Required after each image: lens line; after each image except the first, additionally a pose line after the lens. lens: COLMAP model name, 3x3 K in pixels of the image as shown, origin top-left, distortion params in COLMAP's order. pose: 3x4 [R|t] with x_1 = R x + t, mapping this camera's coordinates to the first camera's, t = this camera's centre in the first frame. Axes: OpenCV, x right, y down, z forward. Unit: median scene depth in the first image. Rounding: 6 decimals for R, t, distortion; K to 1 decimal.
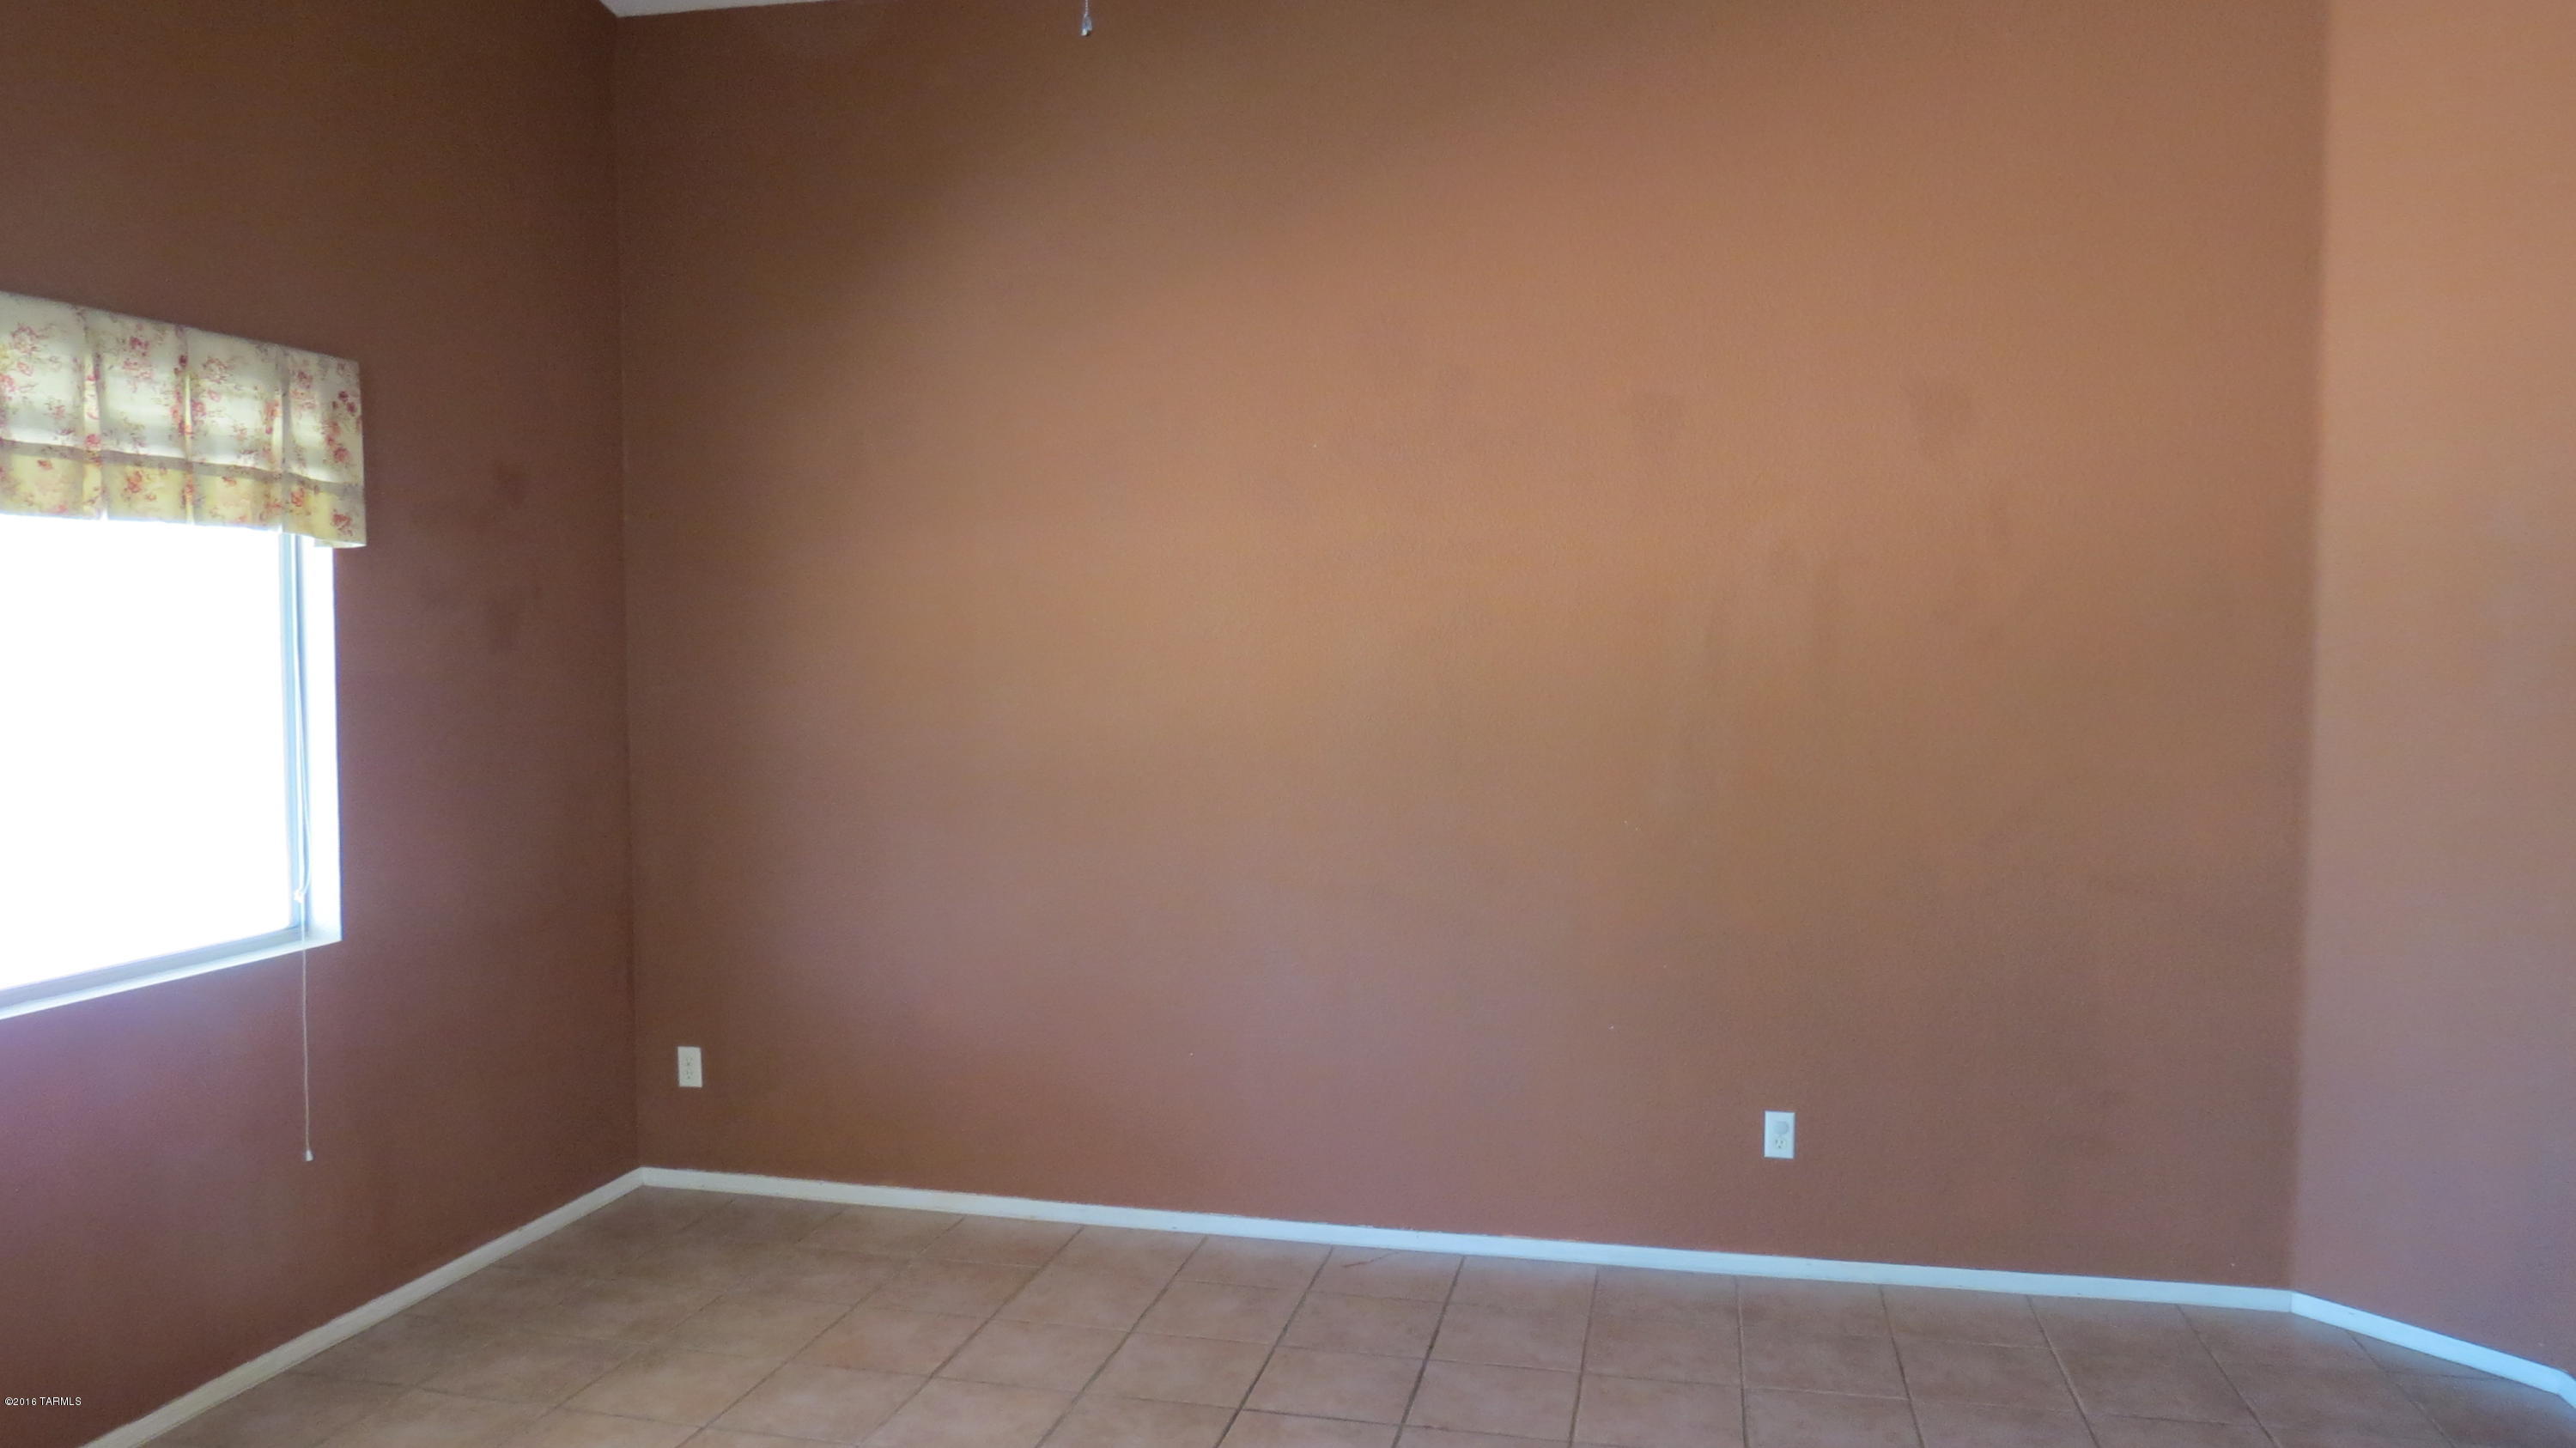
lens RADIAL K [[1830.3, 0, 1286.0], [0, 1830.3, 724.5], [0, 0, 1]] dist [-0.027459, 0.006422]
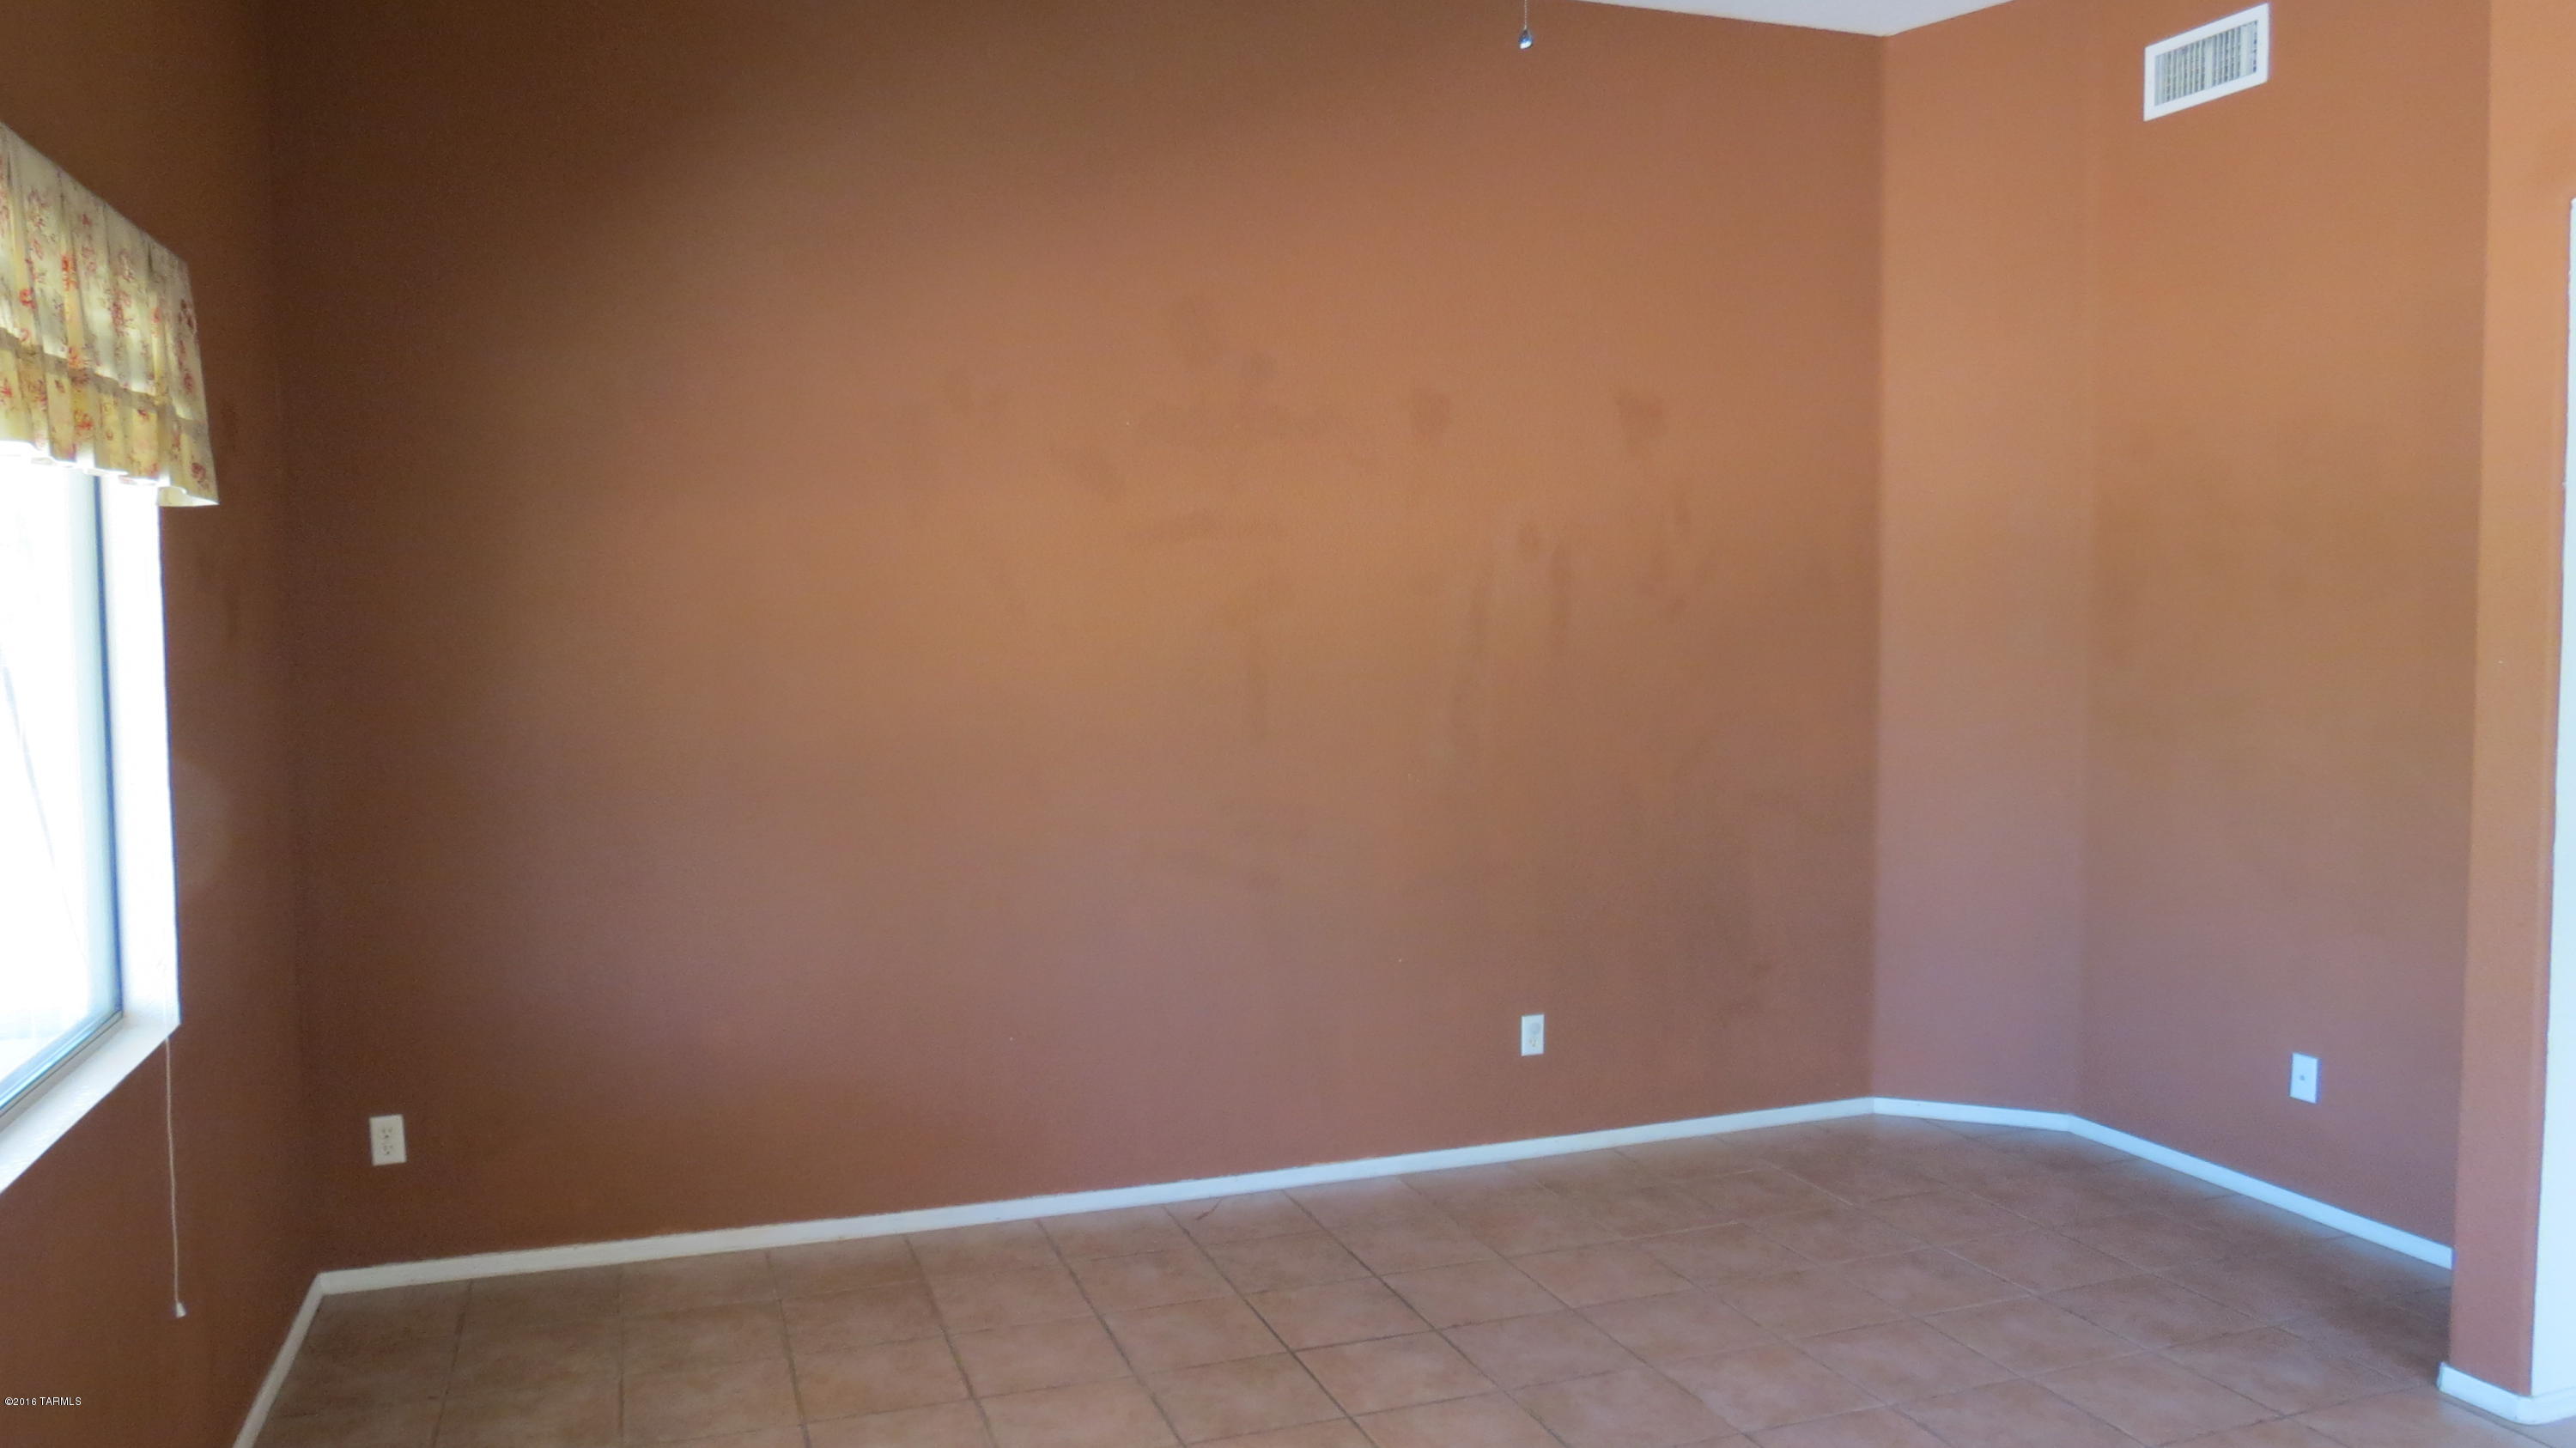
lens RADIAL K [[1830.3, 0, 1288.8], [0, 1830.3, 719.9], [0, 0, 1]] dist [-0.027459, 0.006422]
pose [[0.842929, -0.043073, 0.536298, -0.501455], [0.035756, 0.999071, 0.024041, -0.009470], [-0.536835, -0.001089, 0.843686, 0.105974]]
